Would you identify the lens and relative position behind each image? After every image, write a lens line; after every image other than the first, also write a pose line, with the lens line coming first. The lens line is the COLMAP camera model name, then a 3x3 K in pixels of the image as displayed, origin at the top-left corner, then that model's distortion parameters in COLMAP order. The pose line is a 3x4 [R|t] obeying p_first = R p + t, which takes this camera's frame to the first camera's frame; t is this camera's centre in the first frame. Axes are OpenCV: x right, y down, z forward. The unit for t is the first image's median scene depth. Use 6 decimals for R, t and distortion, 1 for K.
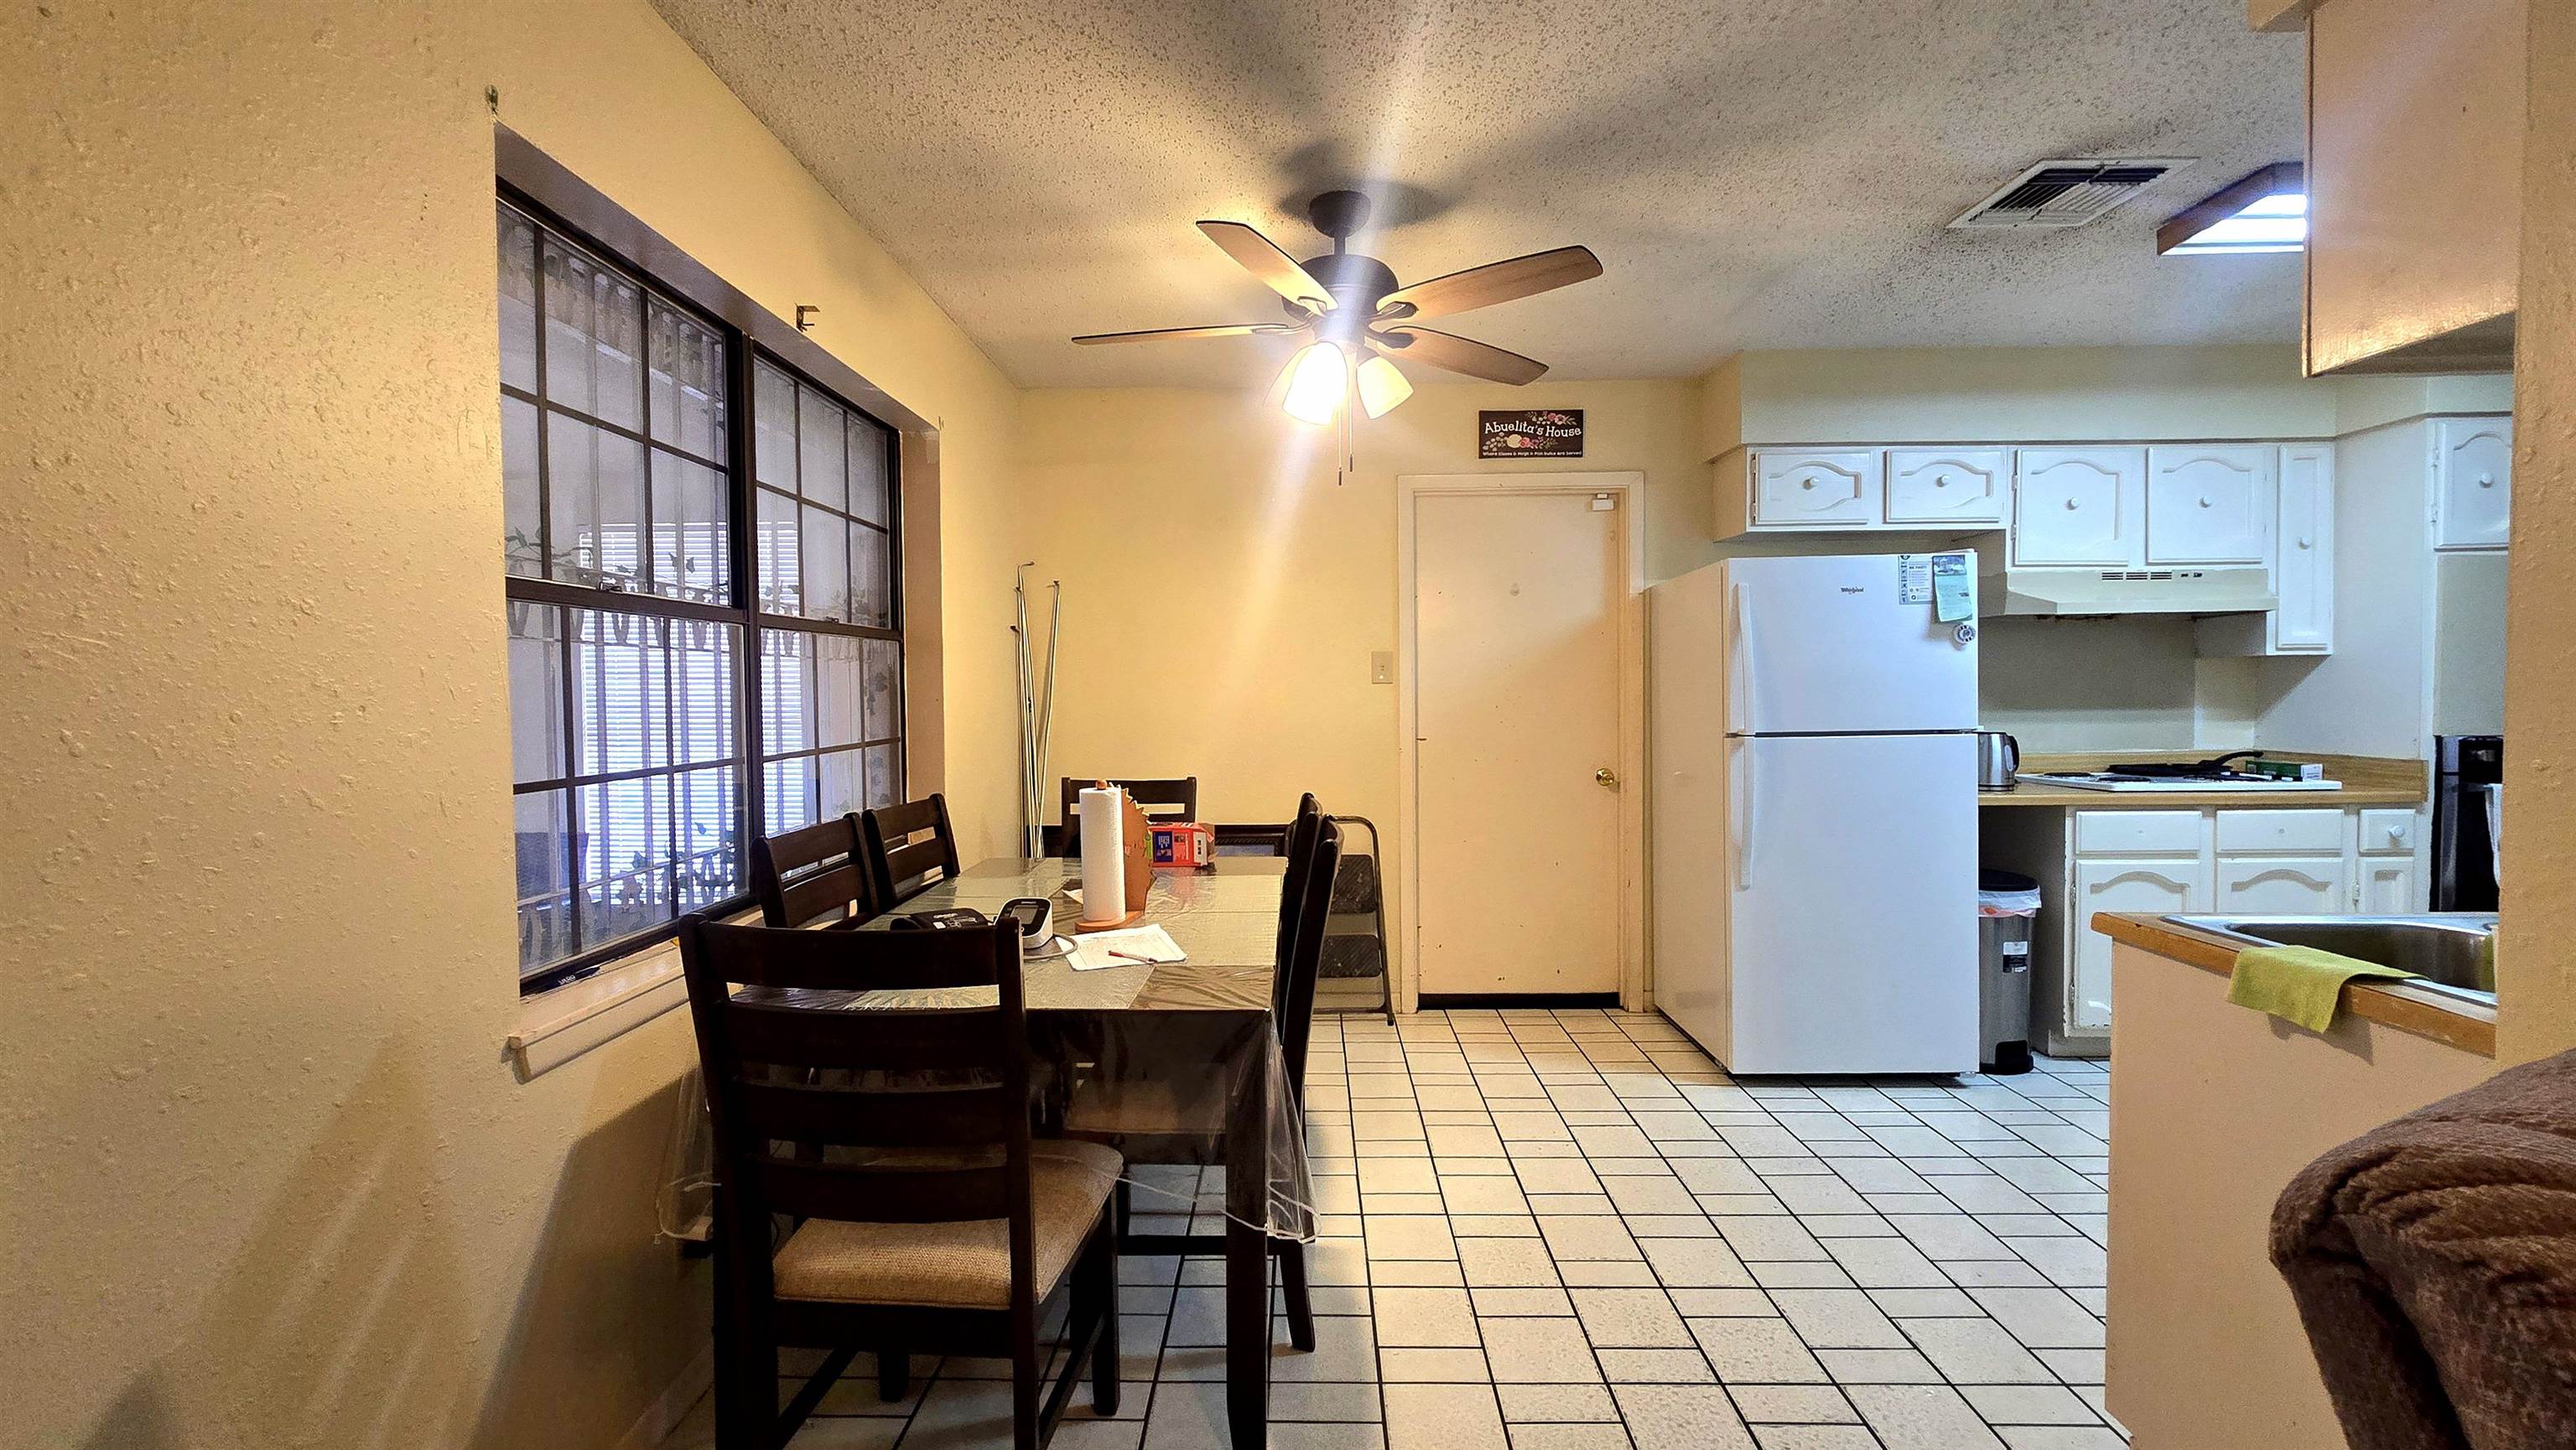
lens RADIAL K [[1071.7, 0, 1267.8], [0, 1071.7, 722.9], [0, 0, 1]] dist [-0.005127, 0.000639]
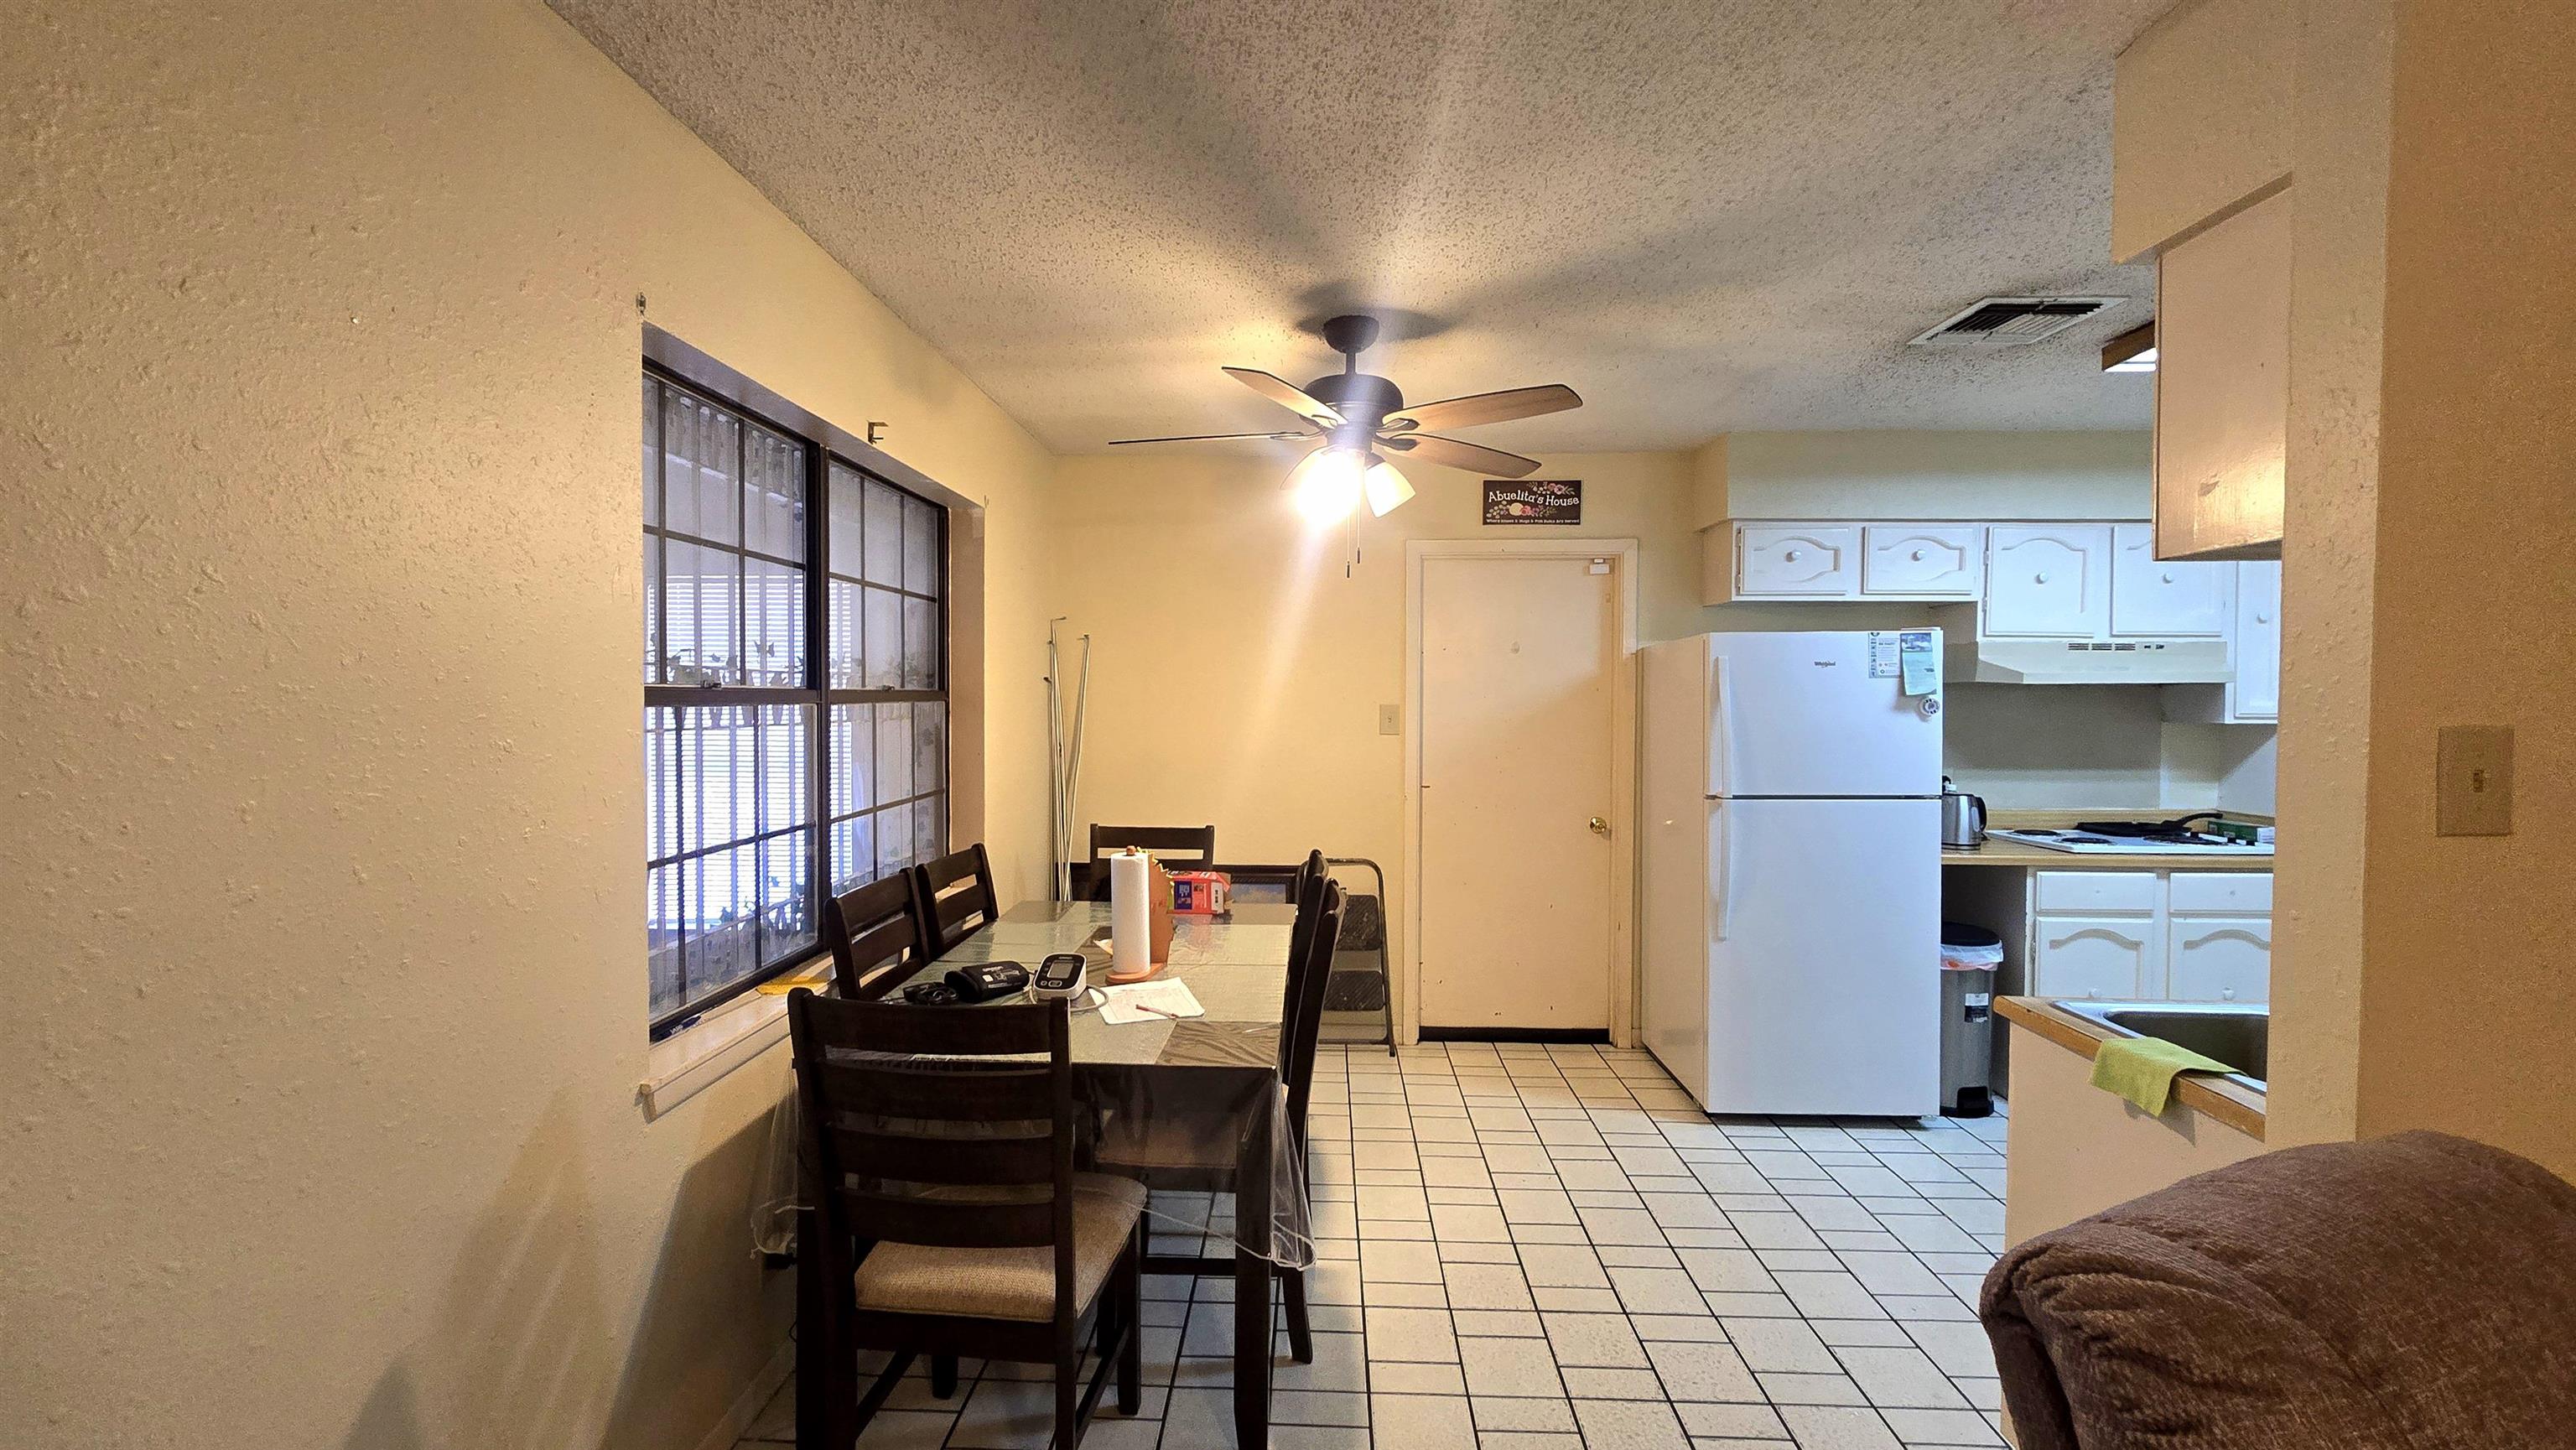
lens RADIAL K [[1071.7, 0, 1265.5], [0, 1071.7, 717.0], [0, 0, 1]] dist [-0.005127, 0.000639]
pose [[0.999742, 0.014166, -0.017764, 0.003850], [-0.014340, 0.999850, -0.009691, -0.069053], [0.017624, 0.009943, 0.999795, -0.113965]]
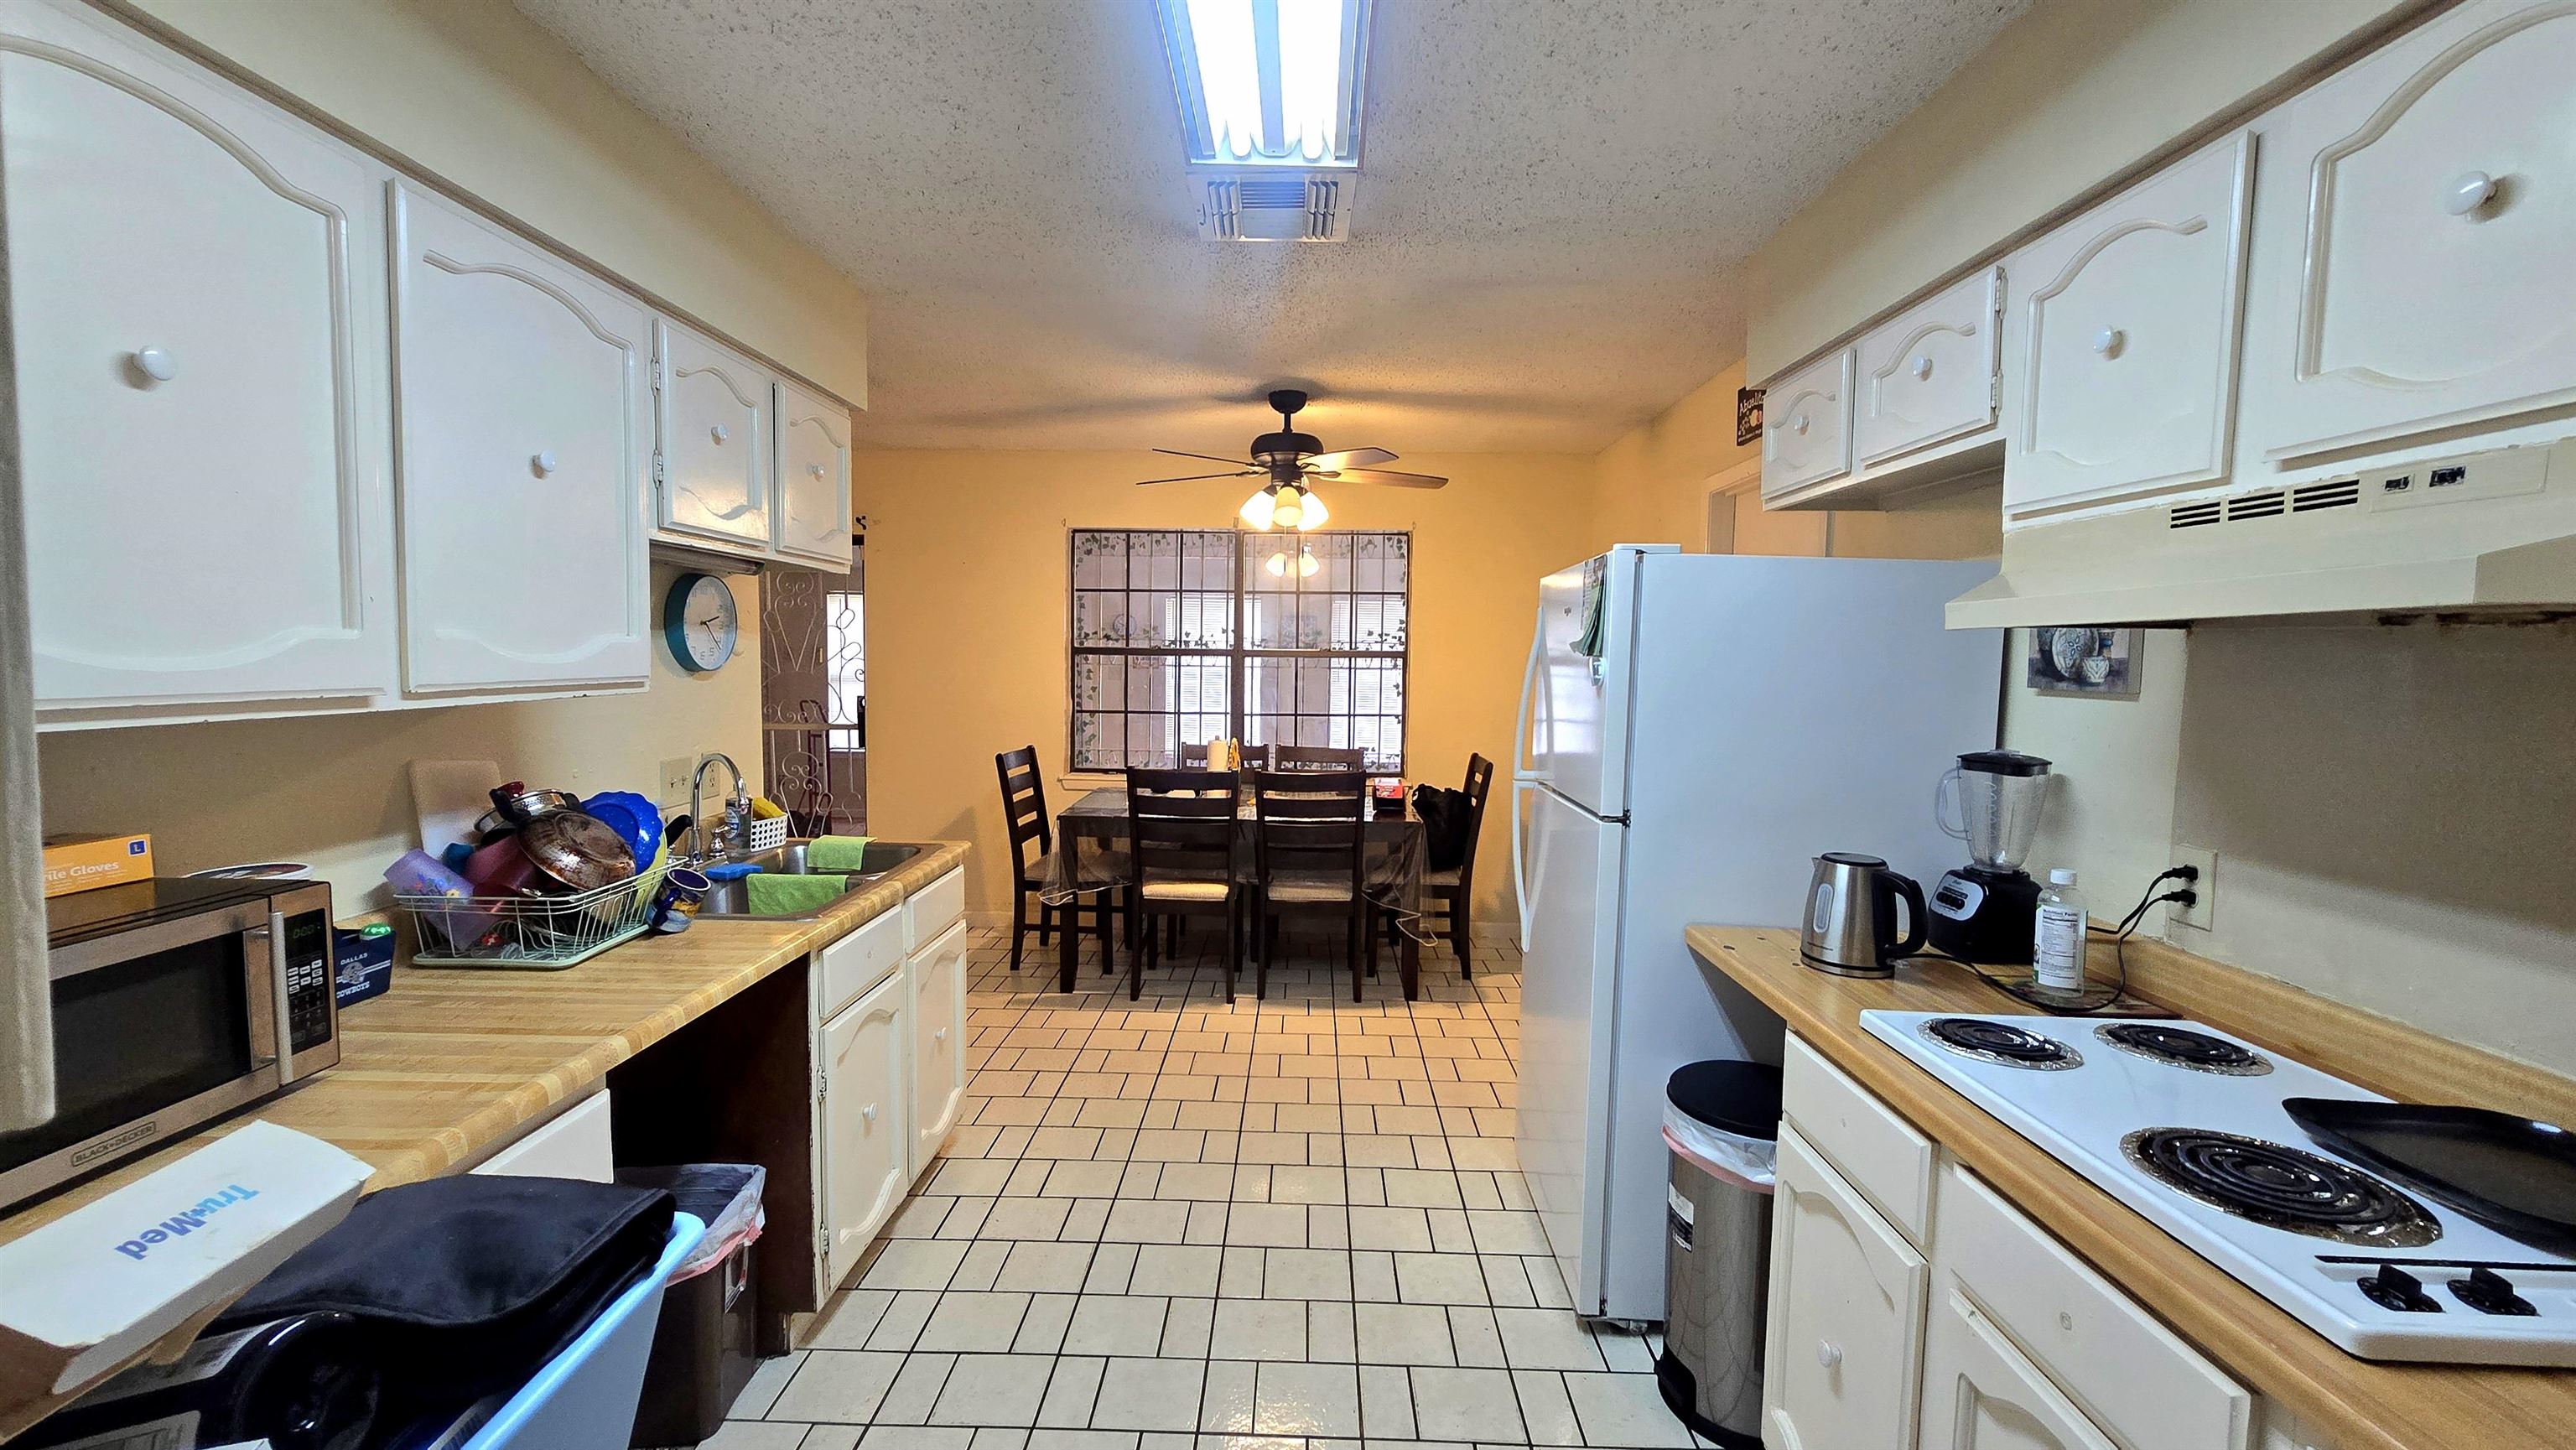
lens RADIAL K [[1071.7, 0, 1267.0], [0, 1071.7, 728.5], [0, 0, 1]] dist [-0.005127, 0.000639]
pose [[-0.007625, 0.081149, -0.996673, 1.762970], [-0.040991, 0.995839, 0.081395, -0.122358], [0.999130, 0.041475, -0.004267, 1.037544]]
